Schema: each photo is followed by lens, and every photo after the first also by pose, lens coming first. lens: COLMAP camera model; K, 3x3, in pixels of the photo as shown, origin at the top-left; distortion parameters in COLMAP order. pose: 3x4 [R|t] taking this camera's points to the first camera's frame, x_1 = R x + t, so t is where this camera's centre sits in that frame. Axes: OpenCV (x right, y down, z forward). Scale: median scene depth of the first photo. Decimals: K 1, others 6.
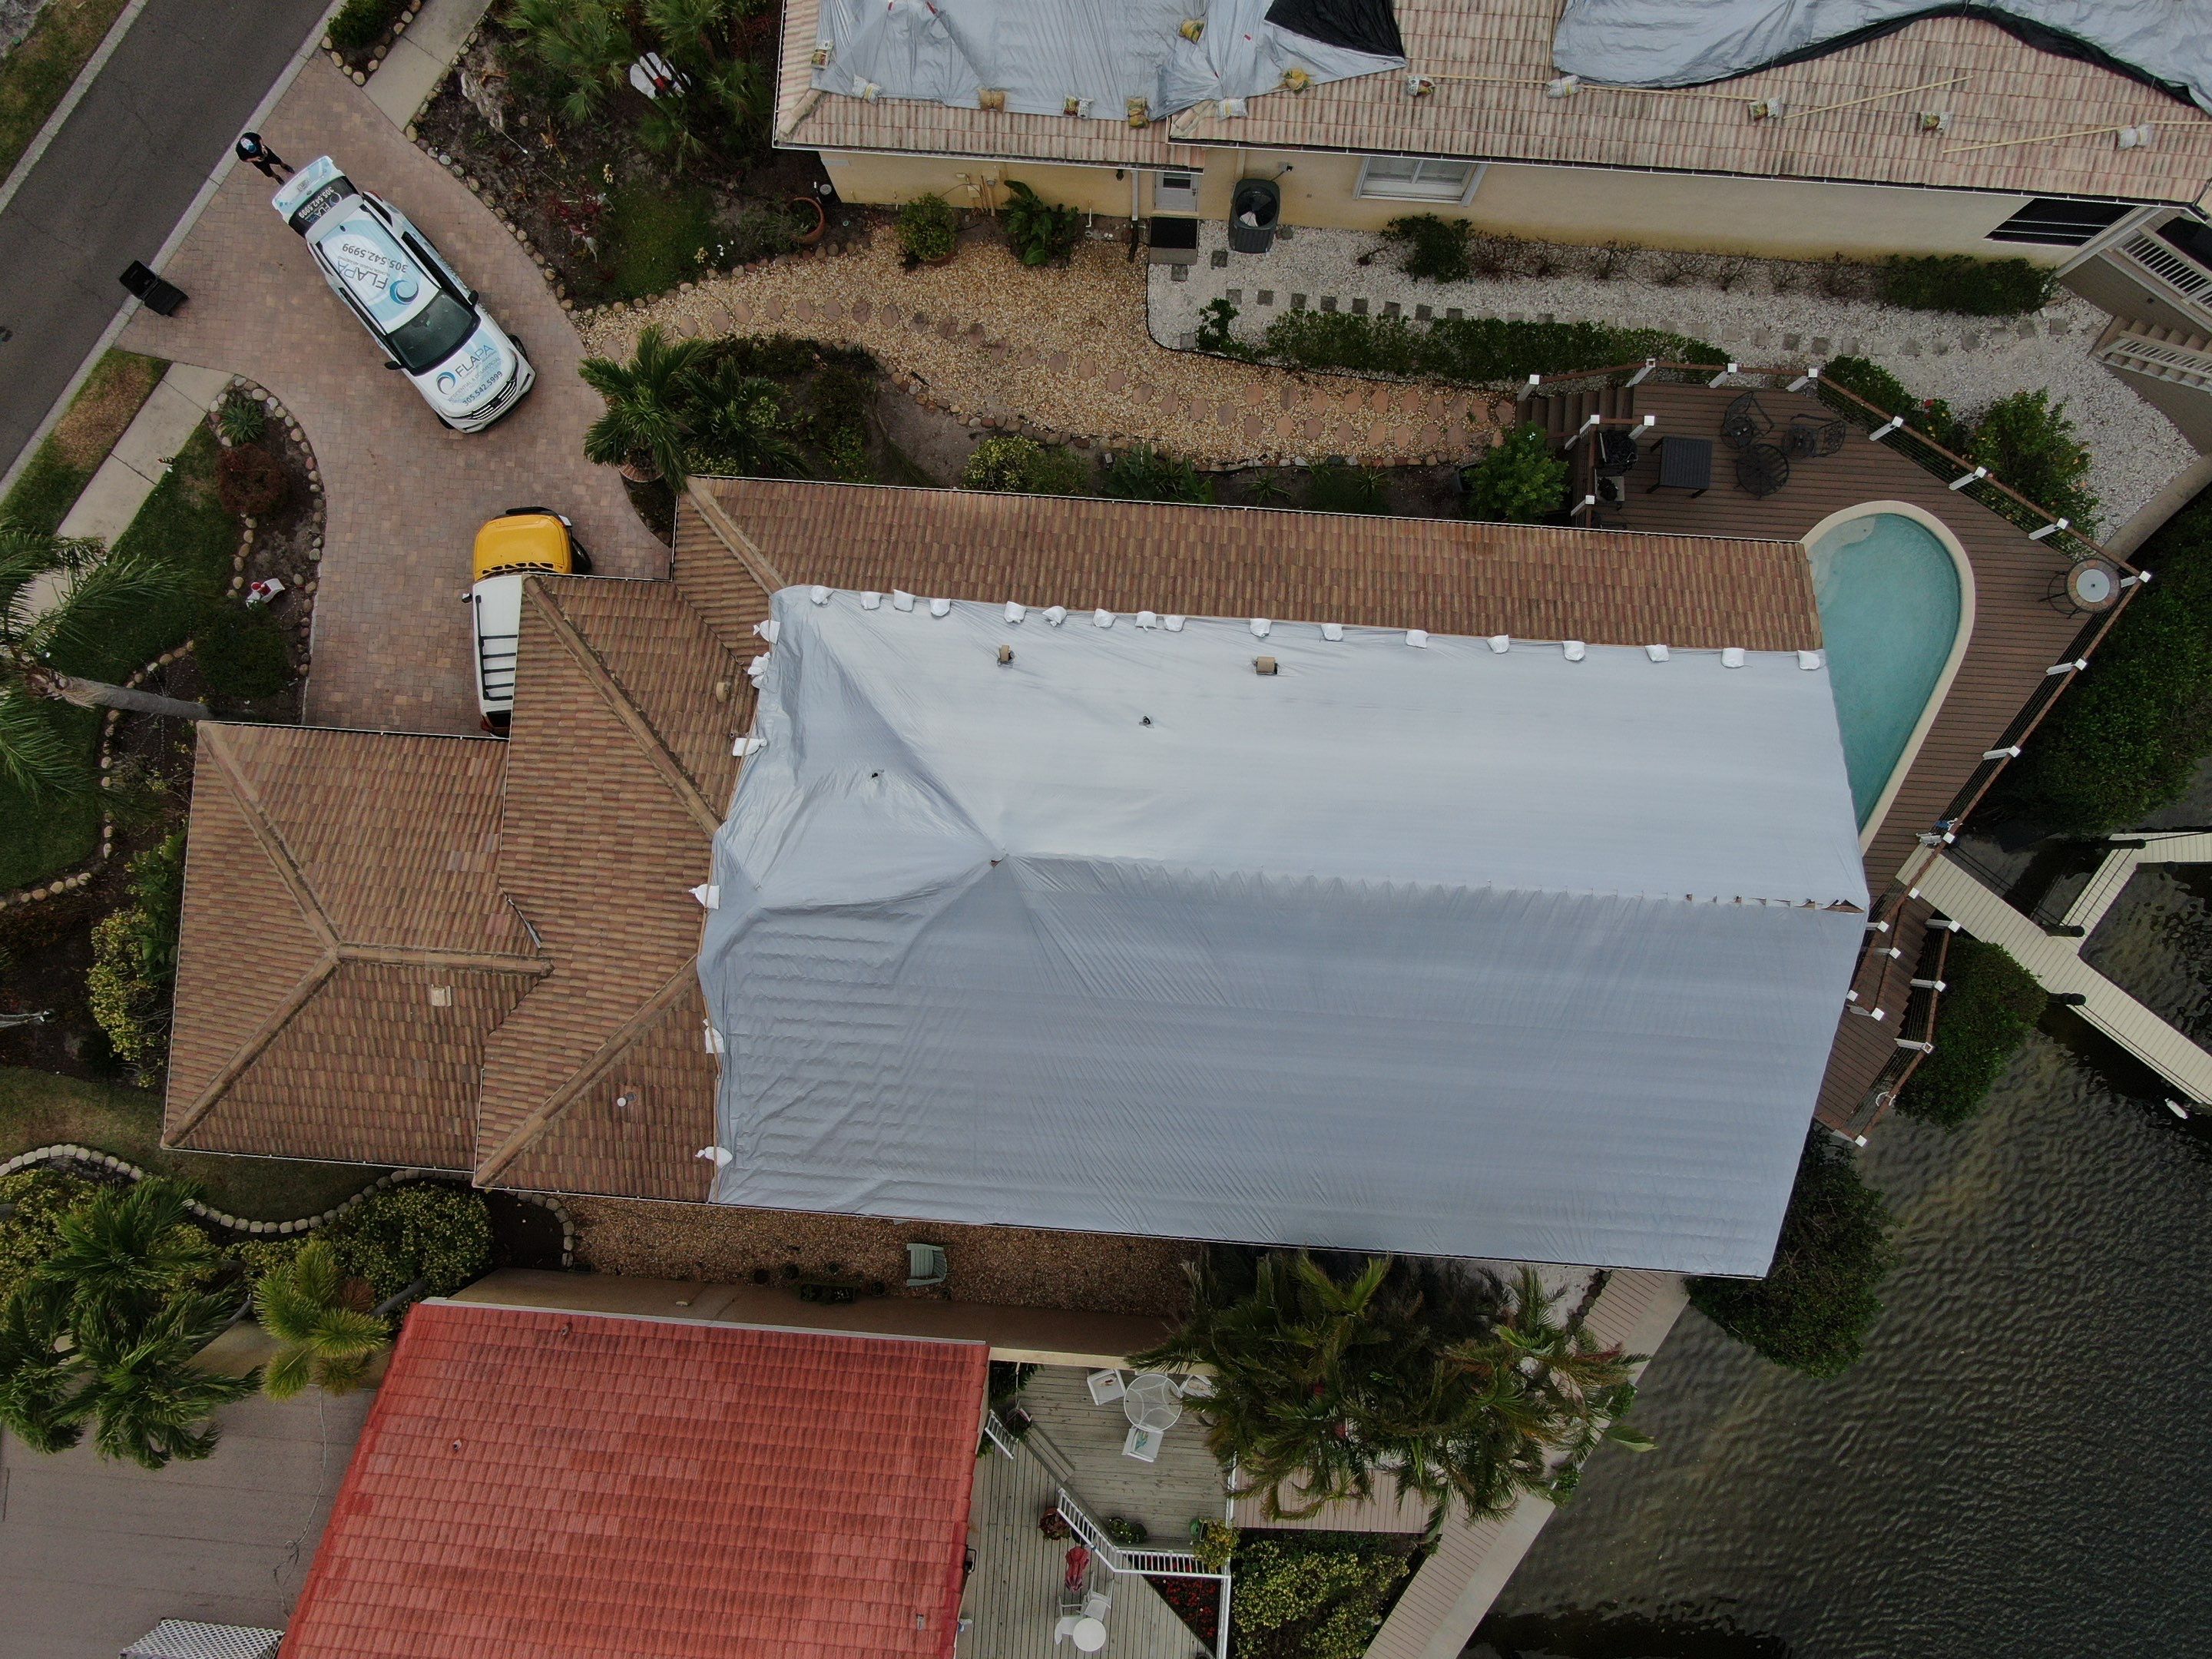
lens RADIAL K [[1581.3, 0, 1107.8], [0, 1581.3, 834.0], [0, 0, 1]] dist [-0.027579, 0.014877]
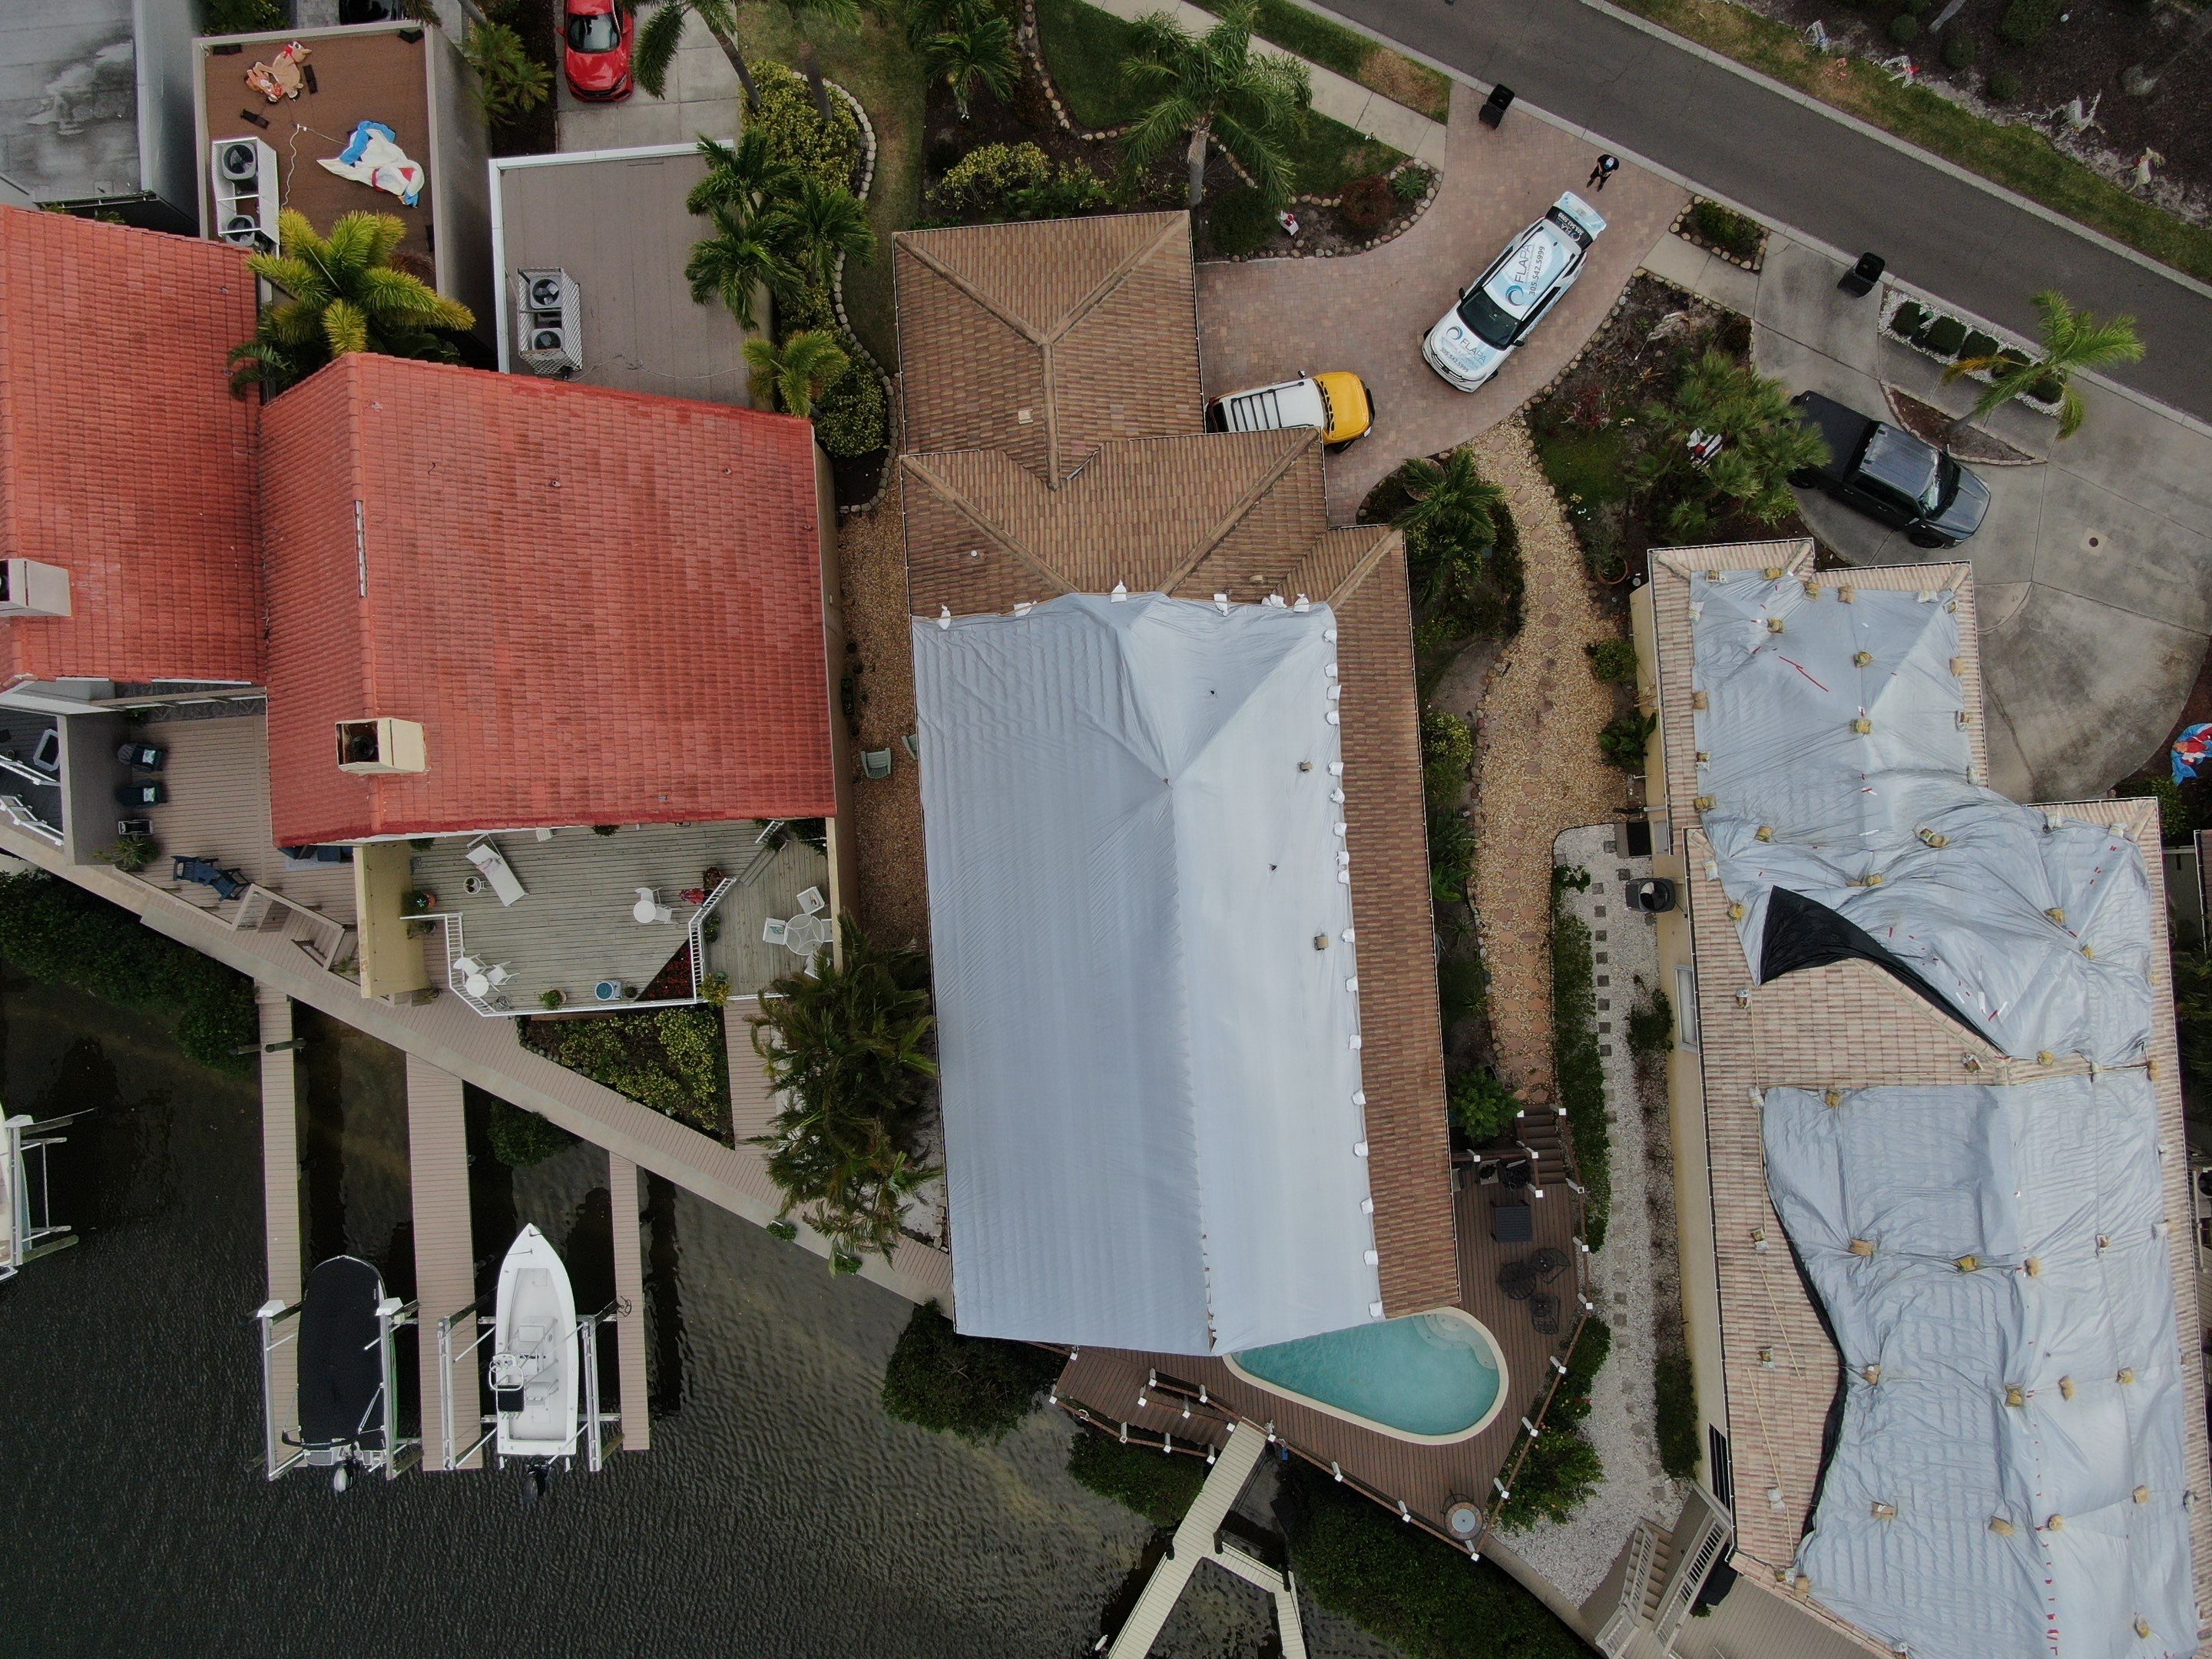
lens RADIAL K [[1581.3, 0, 1107.8], [0, 1581.3, 834.0], [0, 0, 1]] dist [-0.027579, 0.014877]
pose [[0.133127, 0.991049, -0.009948, -0.010464], [-0.989424, 0.133479, 0.056784, -0.004393], [0.057604, 0.002284, 0.998337, -0.405255]]
